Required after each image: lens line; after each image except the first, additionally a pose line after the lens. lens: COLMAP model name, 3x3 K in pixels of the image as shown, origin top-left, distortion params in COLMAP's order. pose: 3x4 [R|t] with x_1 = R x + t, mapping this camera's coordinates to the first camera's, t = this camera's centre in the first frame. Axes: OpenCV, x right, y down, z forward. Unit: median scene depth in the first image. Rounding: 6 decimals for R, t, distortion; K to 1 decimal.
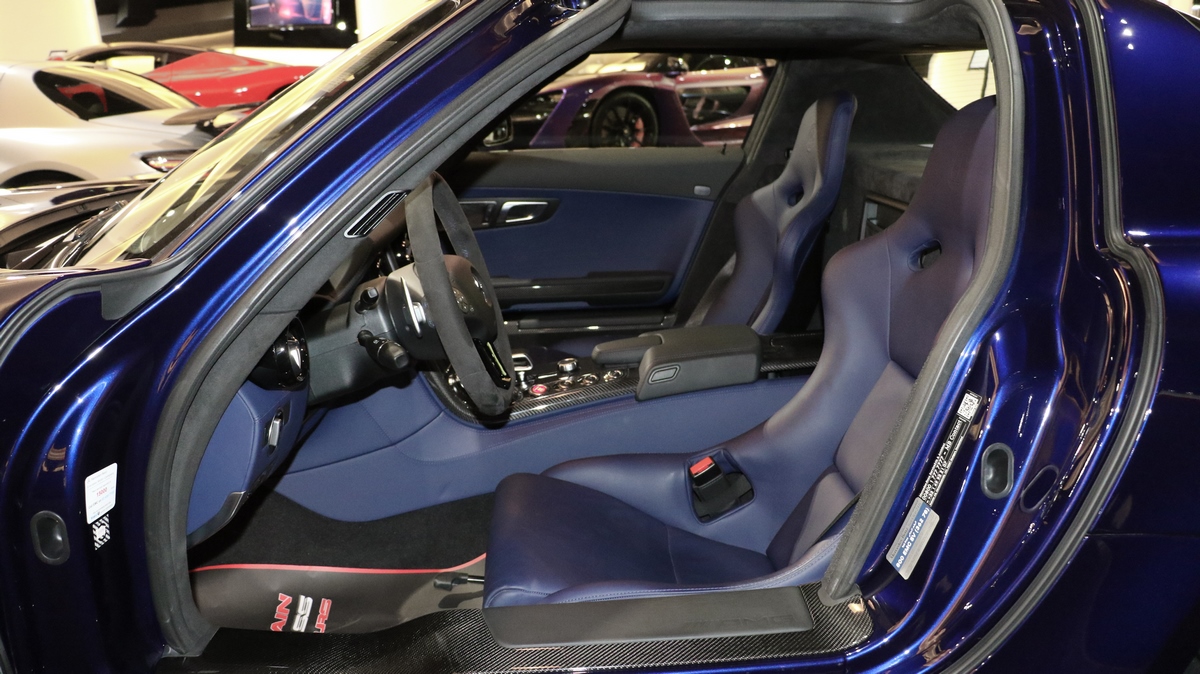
lens RADIAL K [[962.0, 0, 598.5], [0, 962.0, 317.3], [0, 0, 1]] dist [-0.199962, 0.121717]
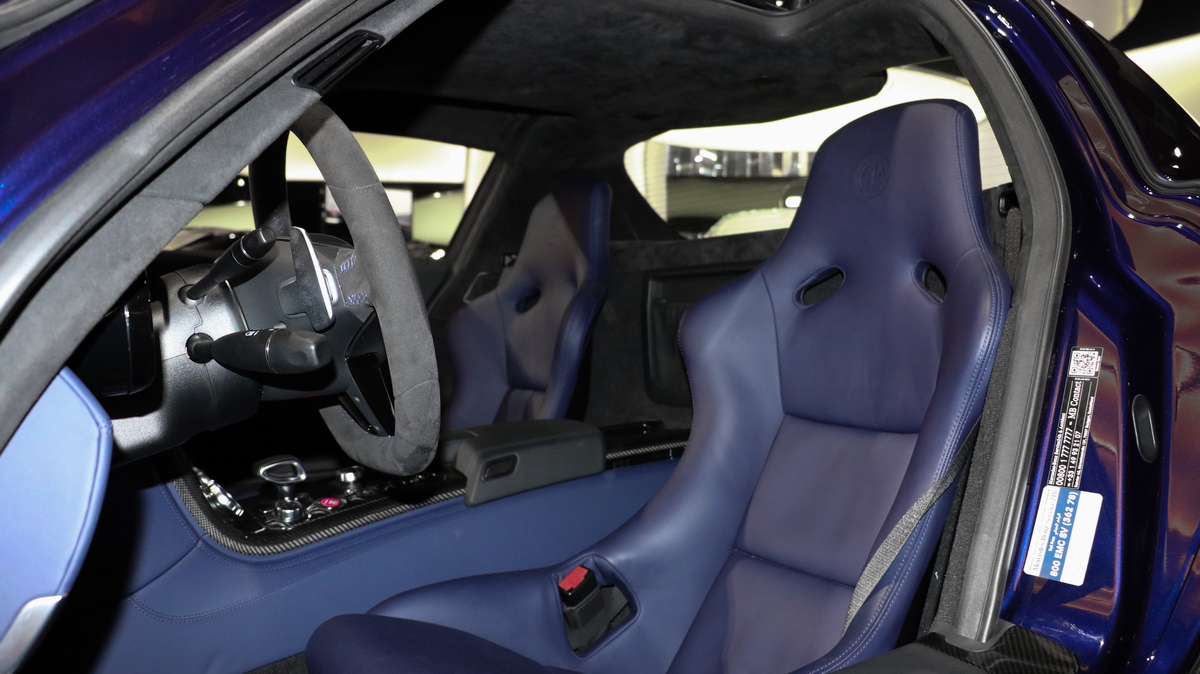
lens RADIAL K [[962.0, 0, 598.5], [0, 962.0, 317.3], [0, 0, 1]] dist [-0.199962, 0.121717]
pose [[0.873136, 0.013441, 0.487292, -0.236367], [0.102497, 0.972212, -0.210472, 0.112849], [-0.476580, 0.233716, 0.847495, 0.307889]]
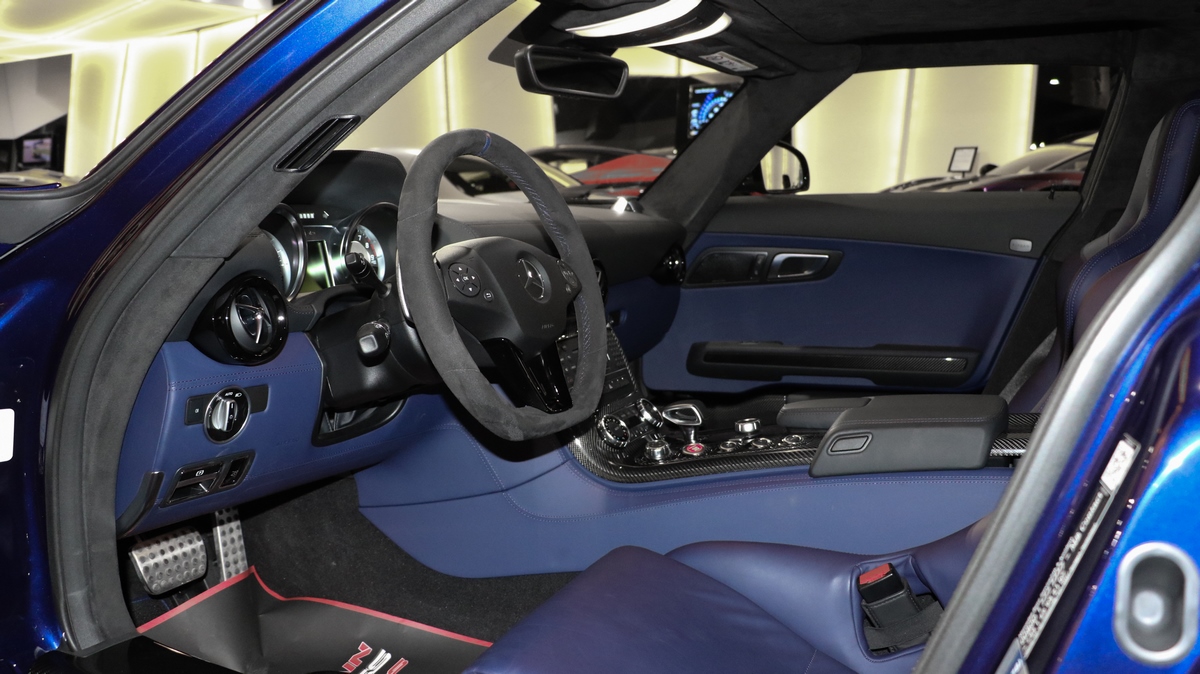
lens RADIAL K [[962.0, 0, 598.5], [0, 962.0, 317.3], [0, 0, 1]] dist [-0.199962, 0.121717]
pose [[0.882149, 0.046180, -0.468702, 0.237360], [-0.107671, 0.988600, -0.105244, 0.062028], [0.458499, 0.143306, 0.877065, 0.278587]]
